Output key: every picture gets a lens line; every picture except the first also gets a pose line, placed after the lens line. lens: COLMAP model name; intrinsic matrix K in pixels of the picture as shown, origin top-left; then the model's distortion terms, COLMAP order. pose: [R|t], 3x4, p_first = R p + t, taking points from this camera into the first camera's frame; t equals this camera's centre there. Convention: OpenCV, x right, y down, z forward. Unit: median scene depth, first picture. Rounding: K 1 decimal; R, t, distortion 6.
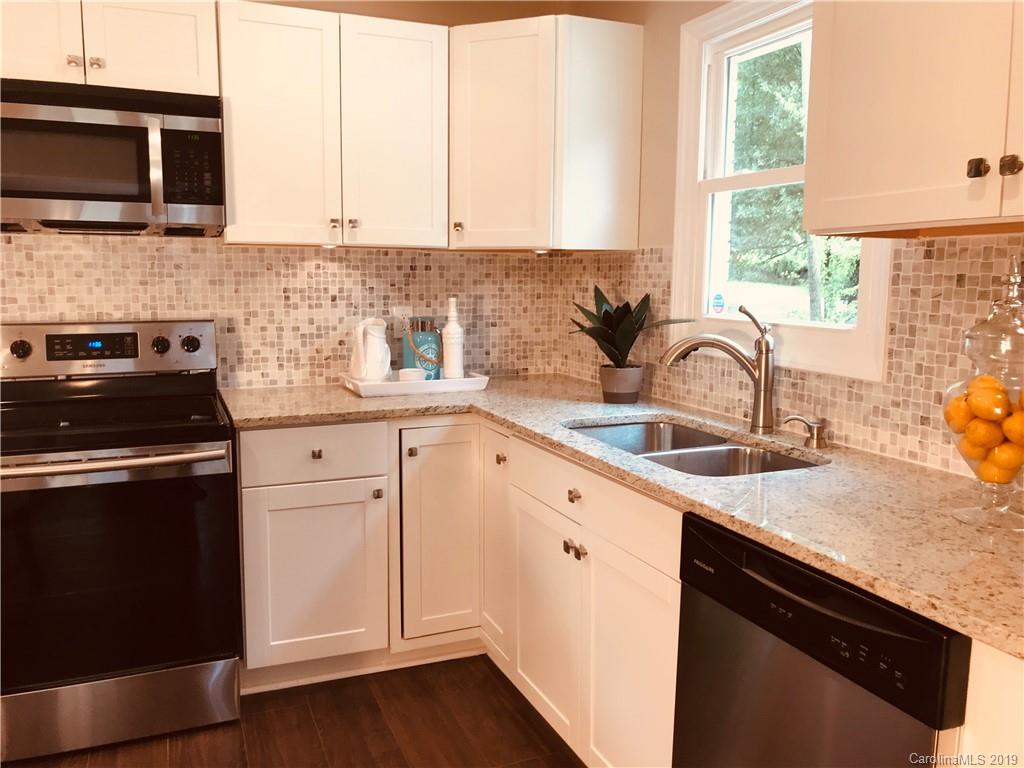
lens RADIAL K [[843.5, 0, 509.8], [0, 843.5, 377.6], [0, 0, 1]] dist [0.006769, -0.001077]
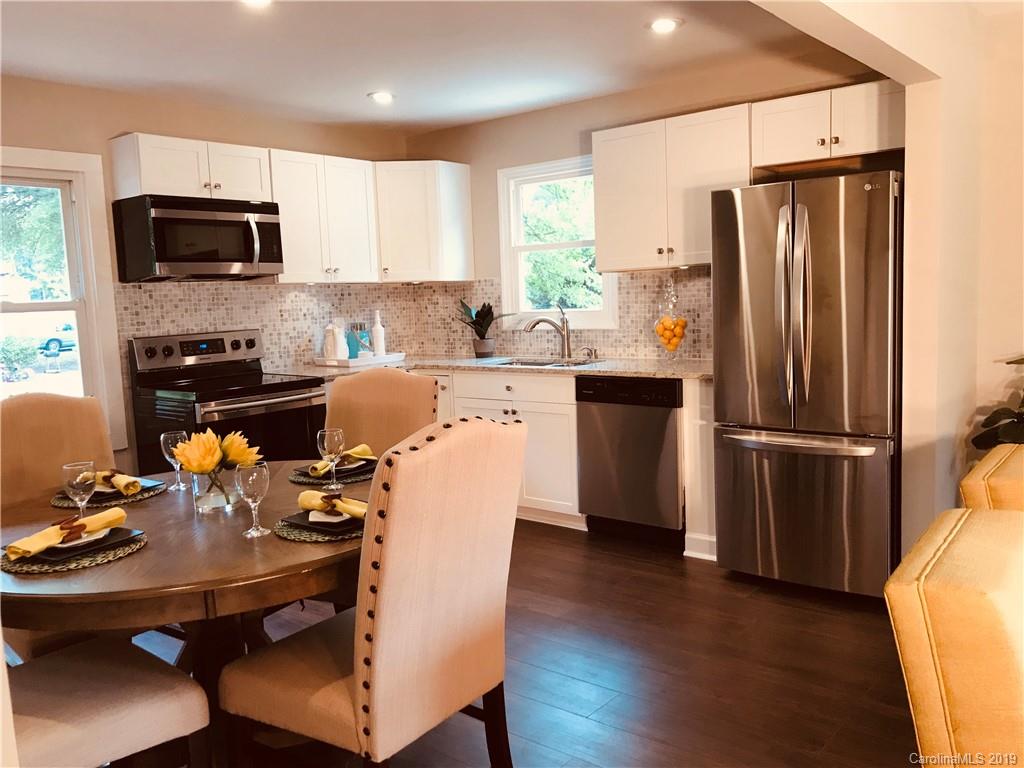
lens RADIAL K [[843.5, 0, 509.8], [0, 843.5, 377.6], [0, 0, 1]] dist [0.006769, -0.001077]
pose [[0.880771, -0.086561, 0.465563, -0.731240], [0.101674, 0.994790, -0.007391, 0.096528], [-0.462498, 0.053845, 0.884984, -0.762050]]
